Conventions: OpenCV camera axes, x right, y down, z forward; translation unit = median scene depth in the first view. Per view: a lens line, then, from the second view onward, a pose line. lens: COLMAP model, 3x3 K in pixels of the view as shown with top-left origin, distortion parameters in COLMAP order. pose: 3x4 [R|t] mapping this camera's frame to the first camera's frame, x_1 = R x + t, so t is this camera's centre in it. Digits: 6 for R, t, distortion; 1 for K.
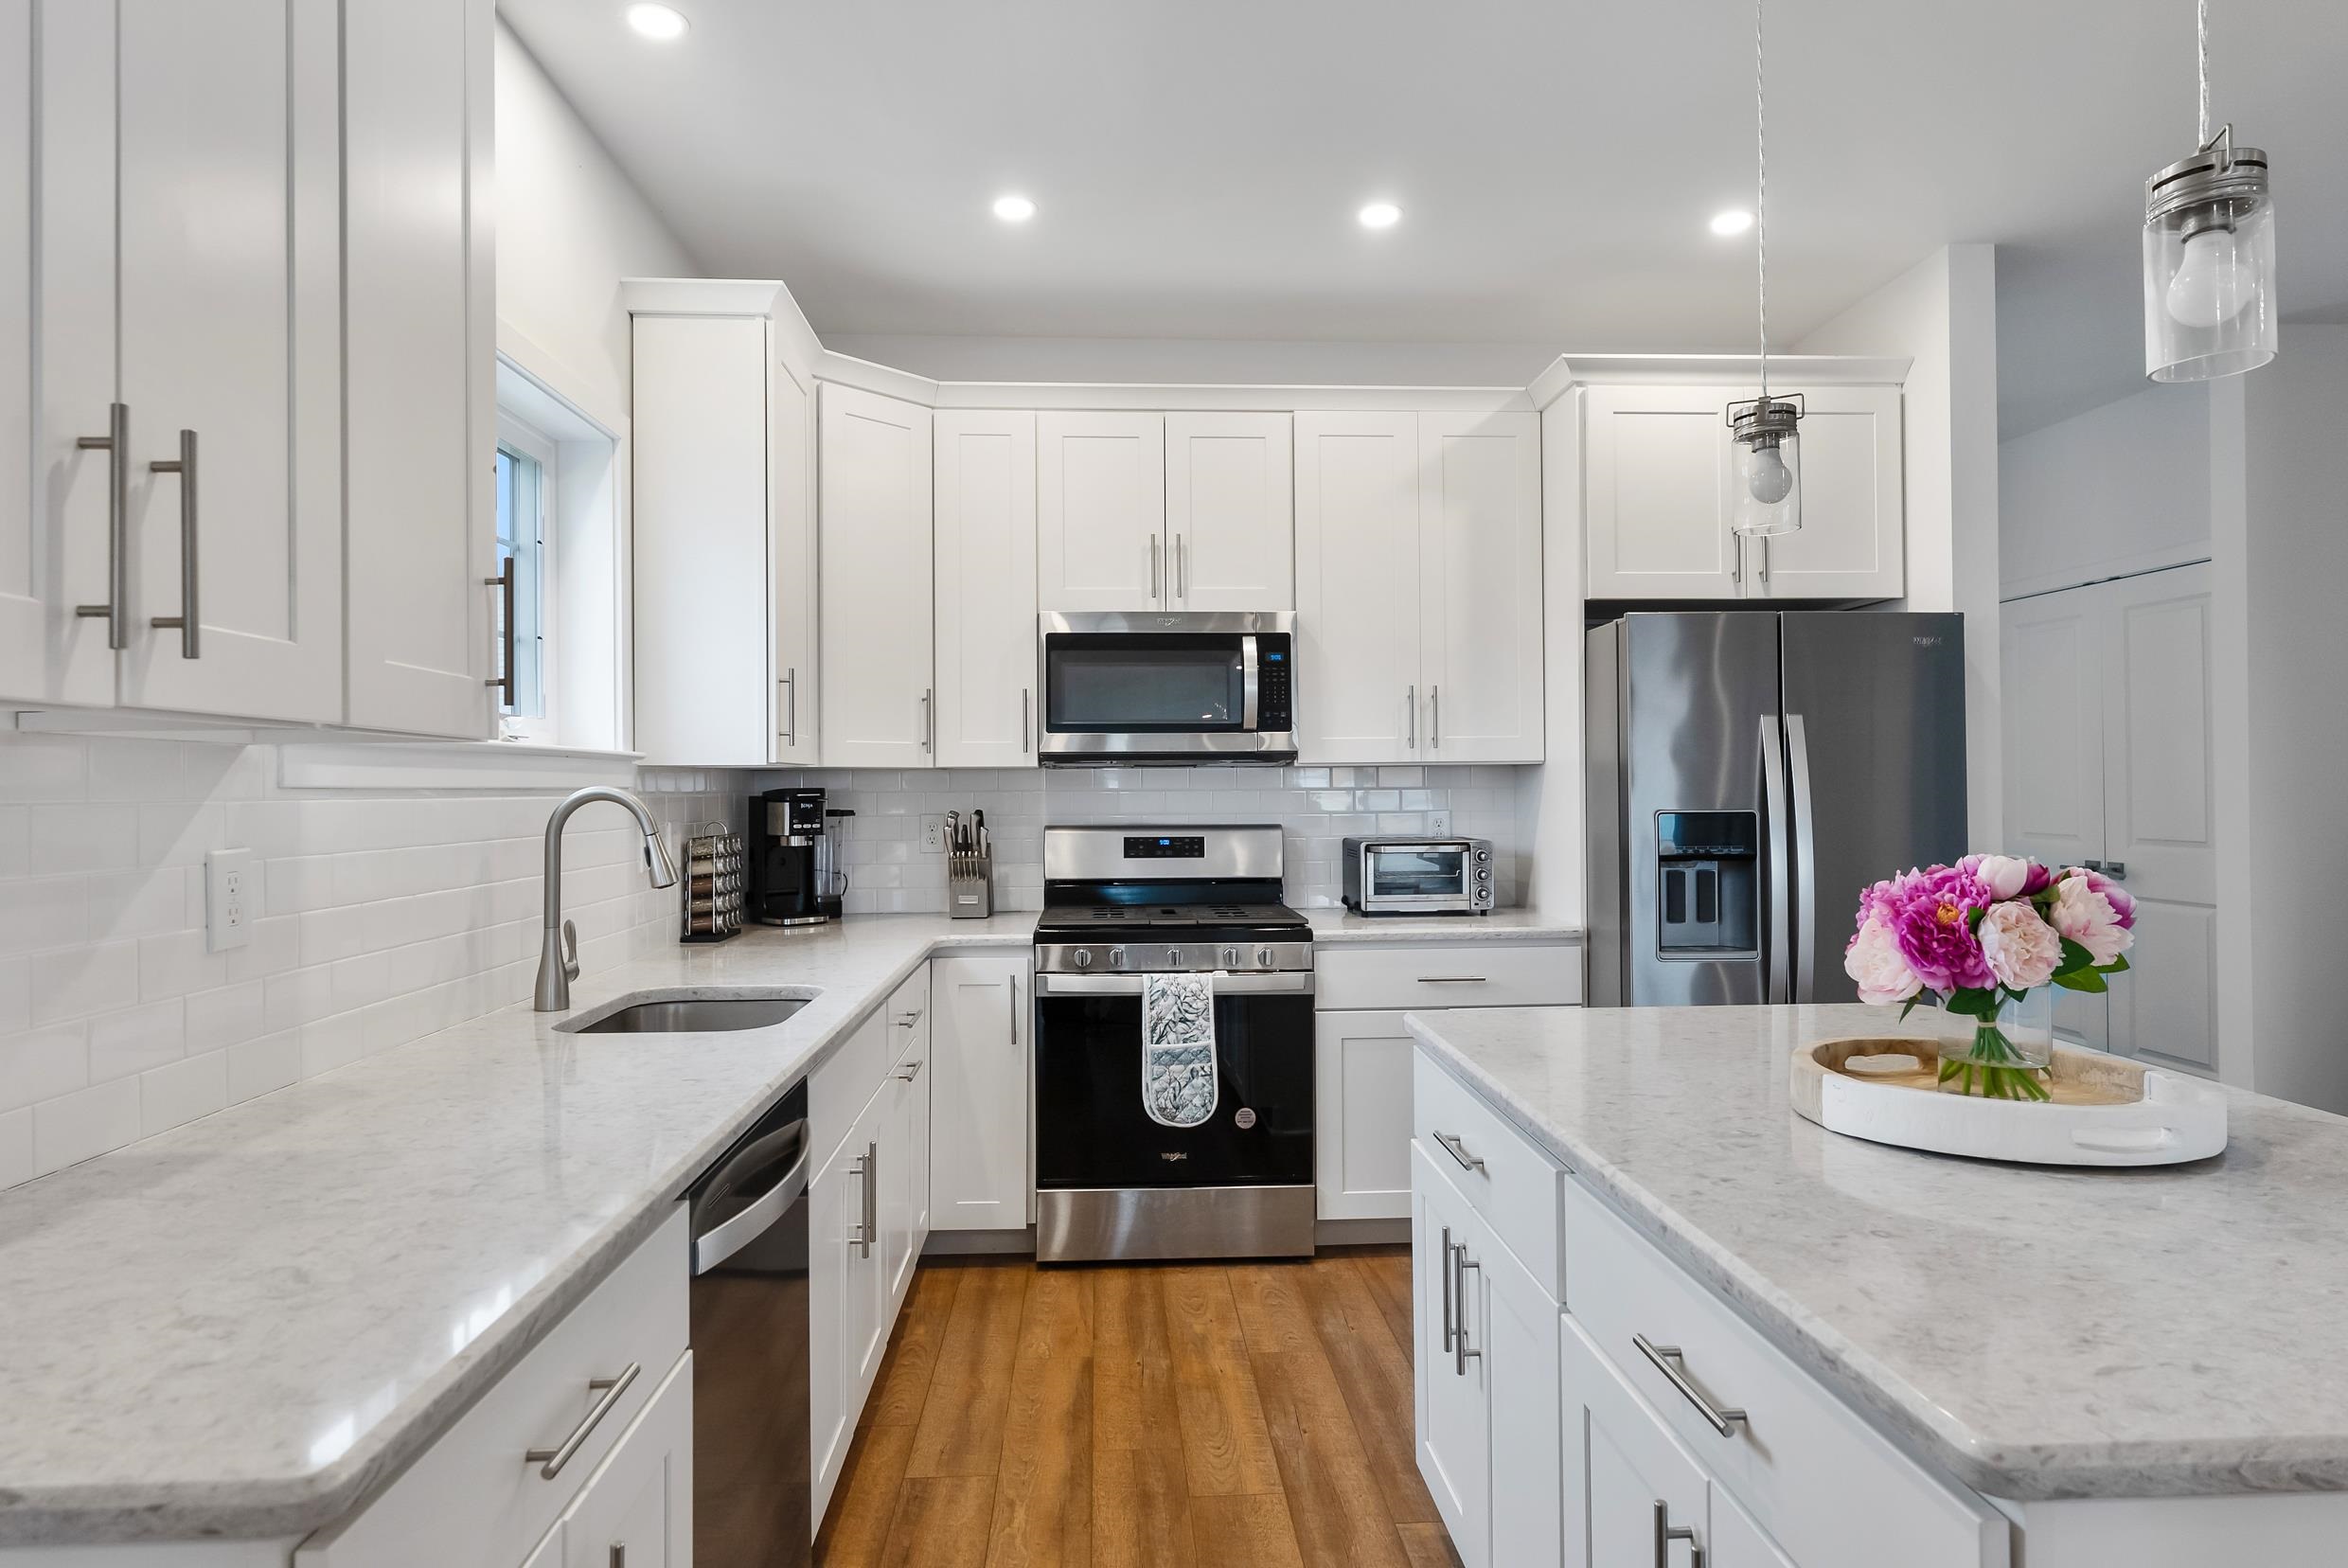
lens RADIAL K [[1326.9, 0, 1167.6], [0, 1326.9, 773.5], [0, 0, 1]] dist [0.039899, 0.000002]
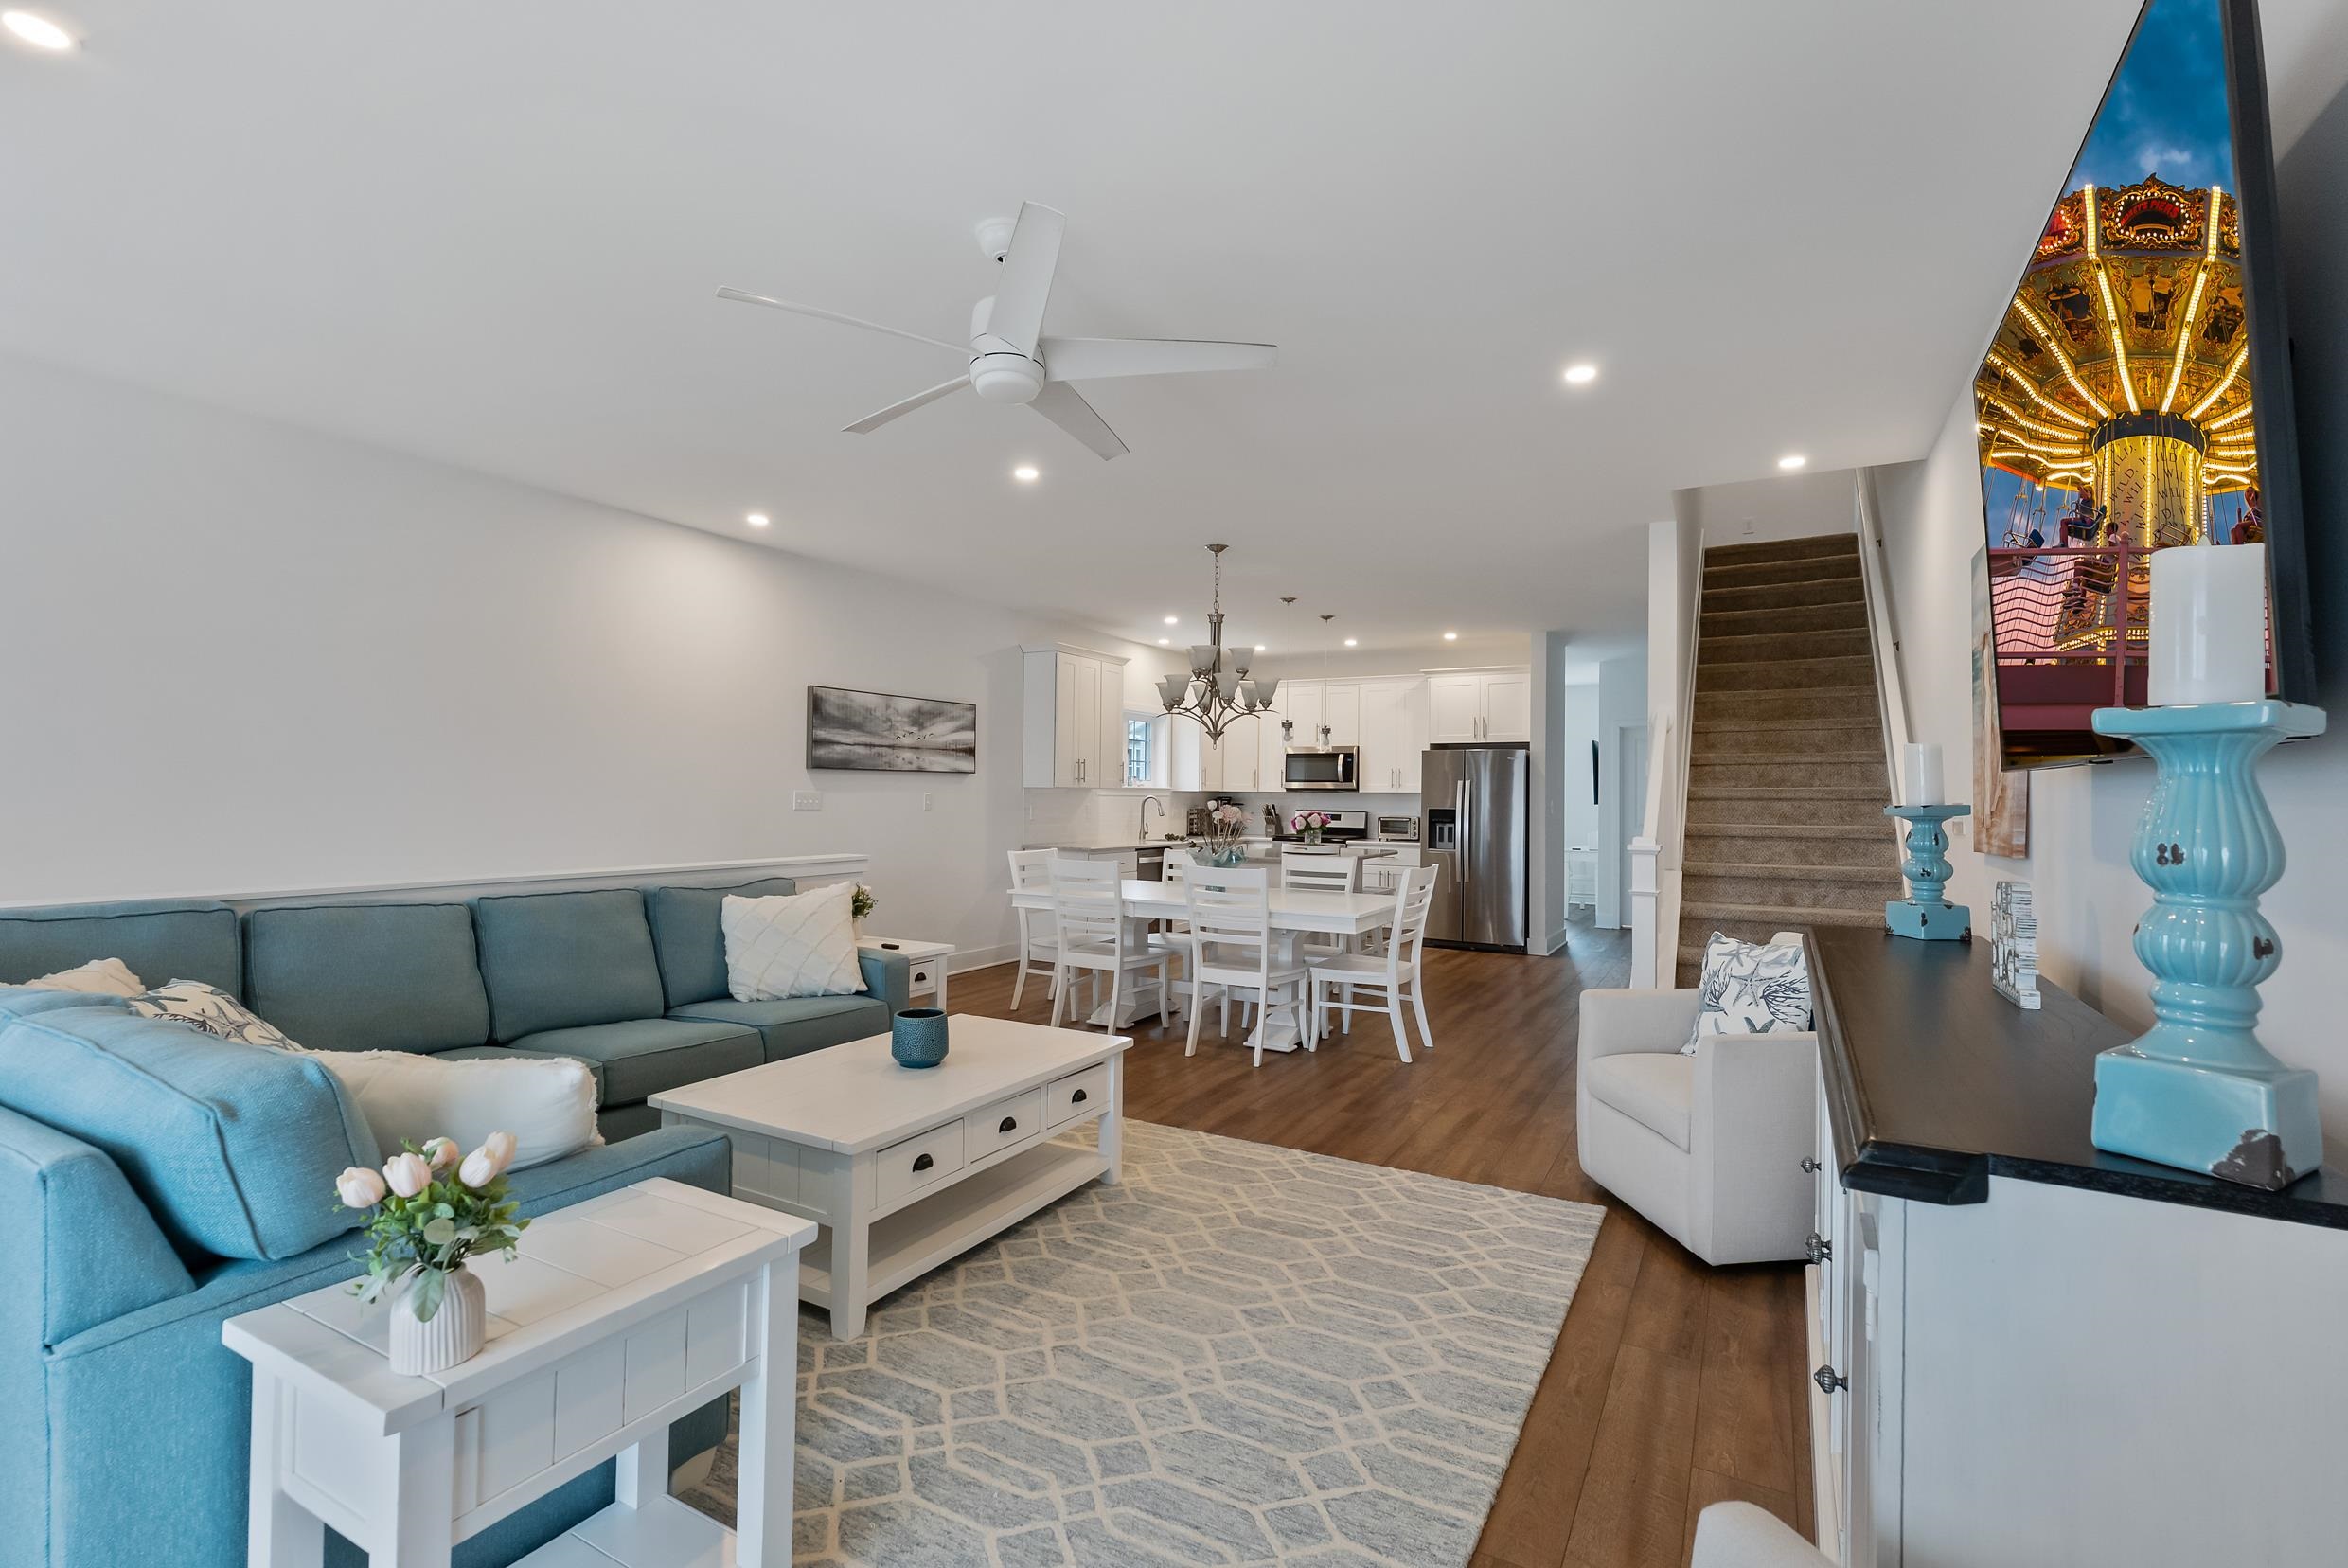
lens RADIAL K [[1041.3, 0, 1179.1], [0, 1041.3, 786.0], [0, 0, 1]] dist [0.000256, -0.000029]
pose [[0.844951, 0.011508, -0.534721, 1.120871], [-0.011926, 0.999925, 0.002675, -0.024978], [0.534711, 0.004117, 0.845025, -1.441667]]
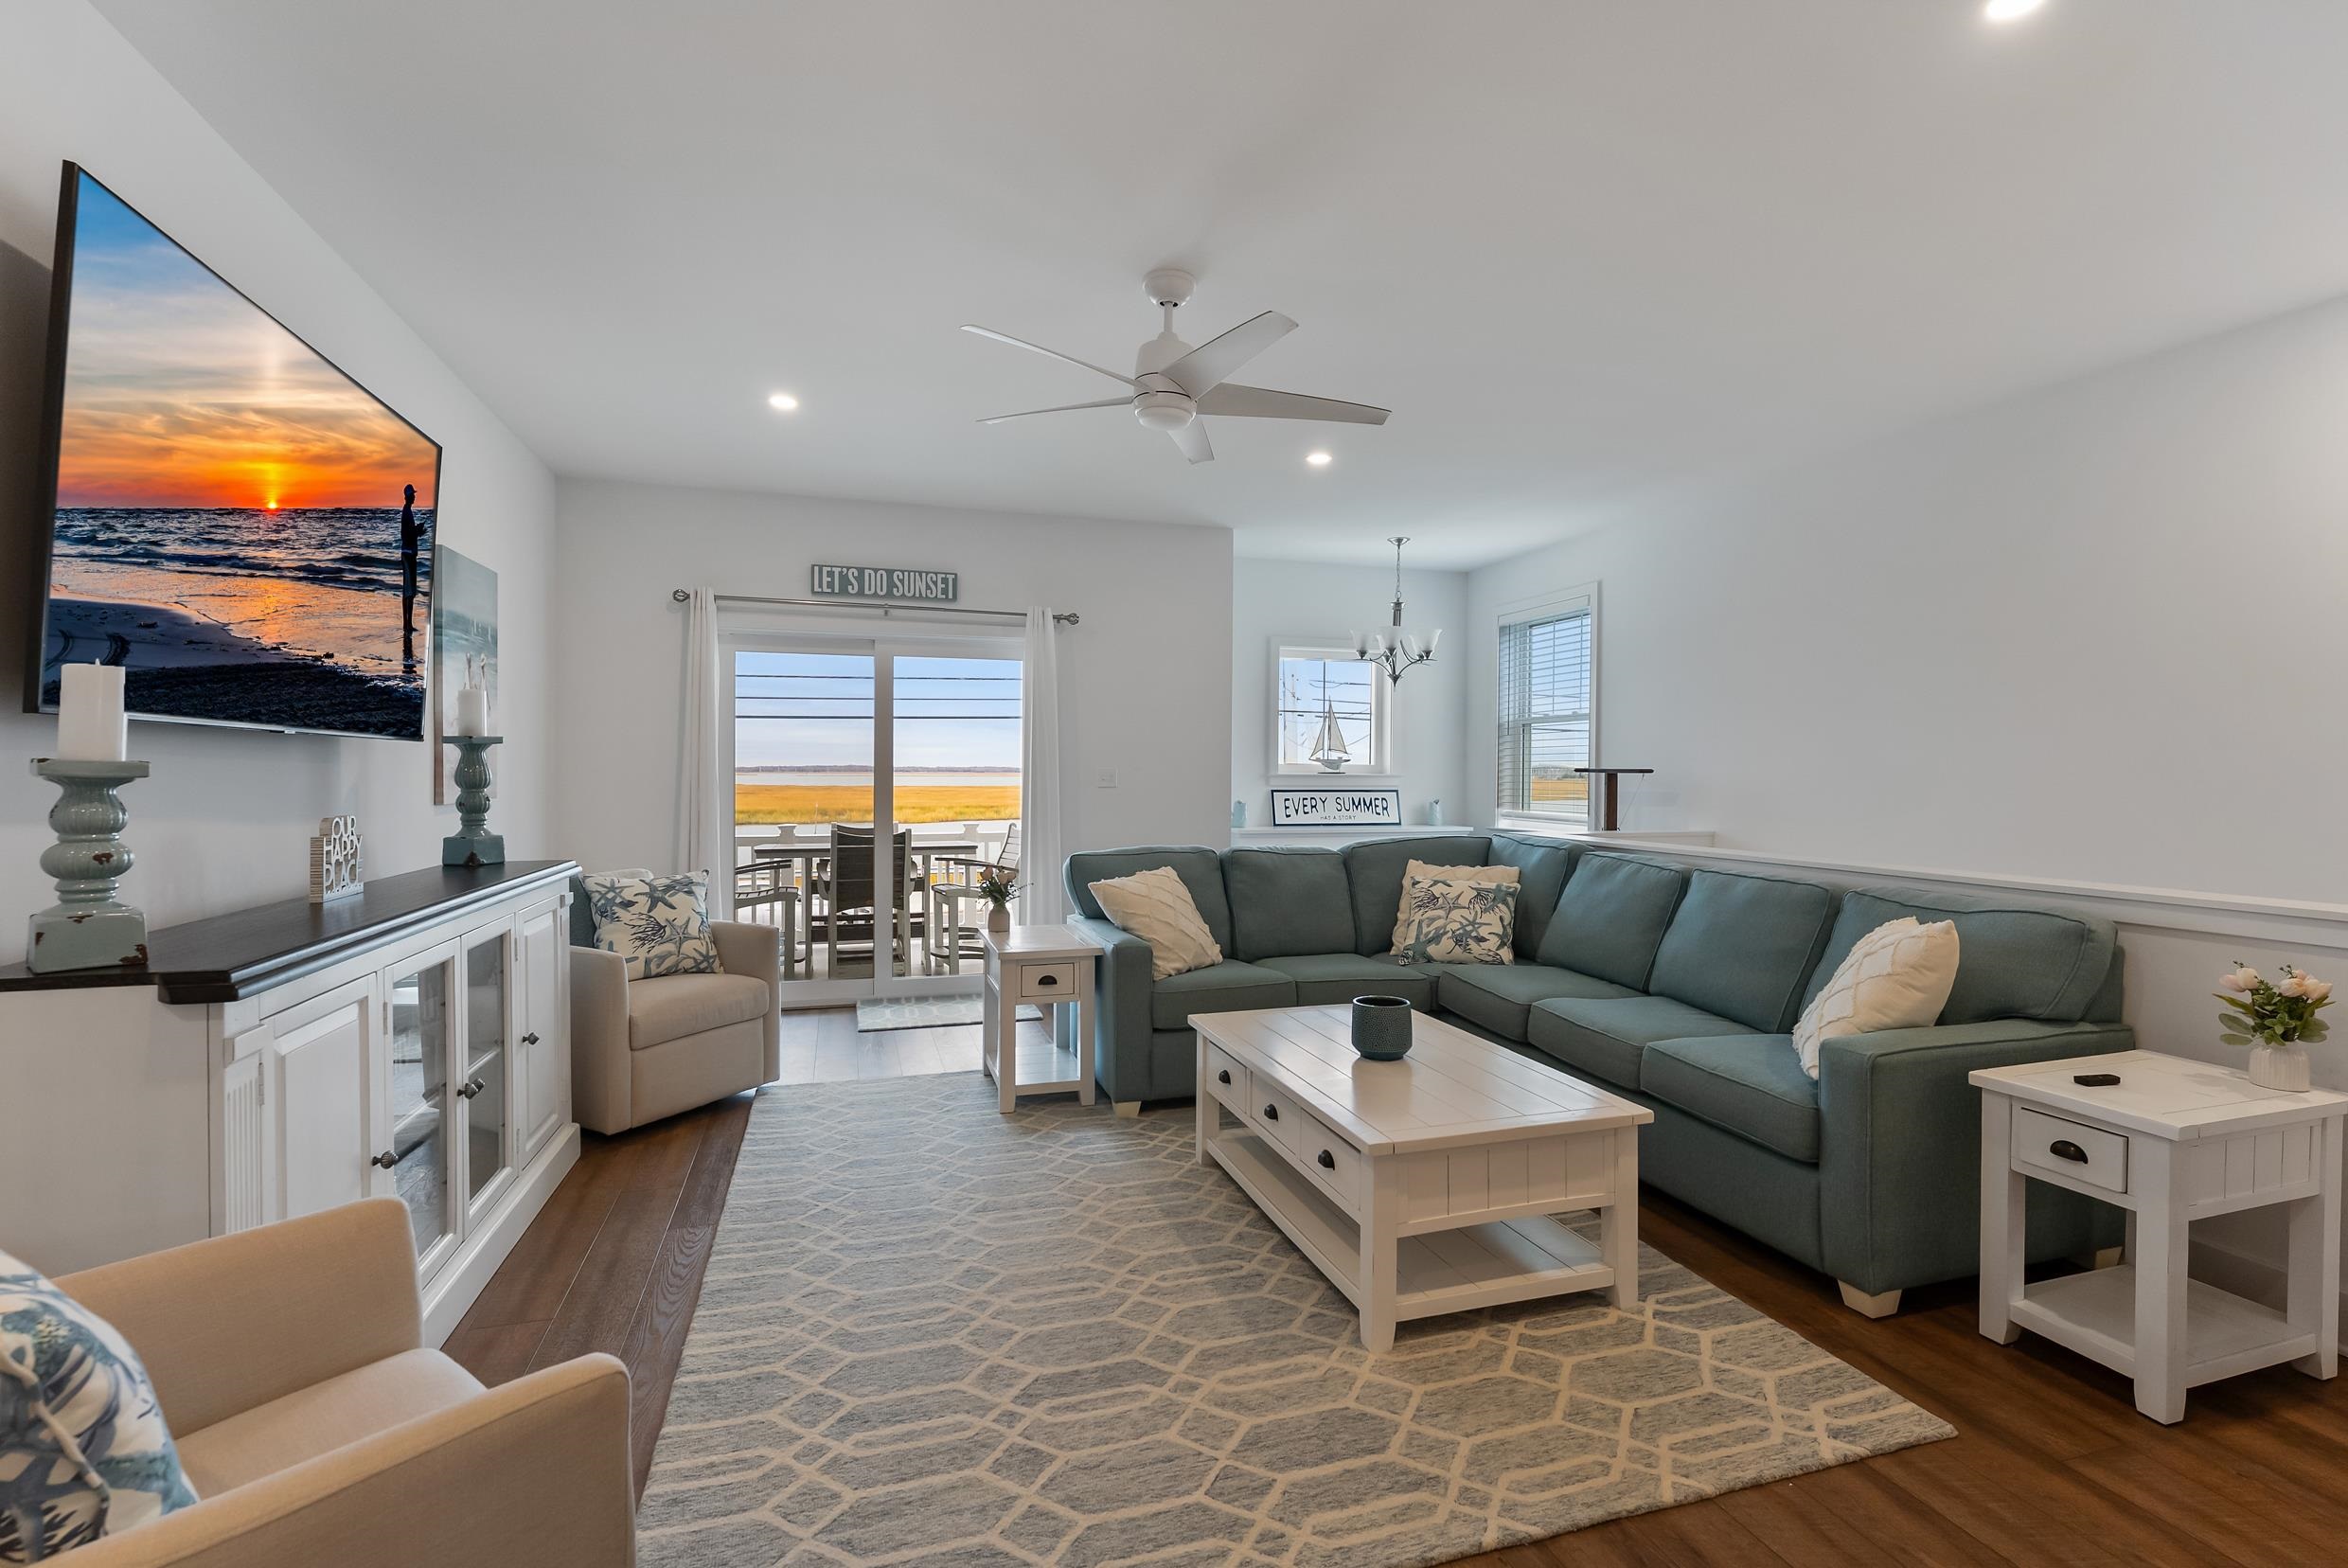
lens RADIAL K [[1063.5, 0, 1174.0], [0, 1063.5, 784.0], [0, 0, 1]] dist [0.001797, 0.000090]
pose [[-0.970114, 0.005736, -0.242580, 0.851523], [0.004807, 0.999979, 0.004418, -0.006570], [0.242600, 0.003120, -0.970121, -0.136439]]
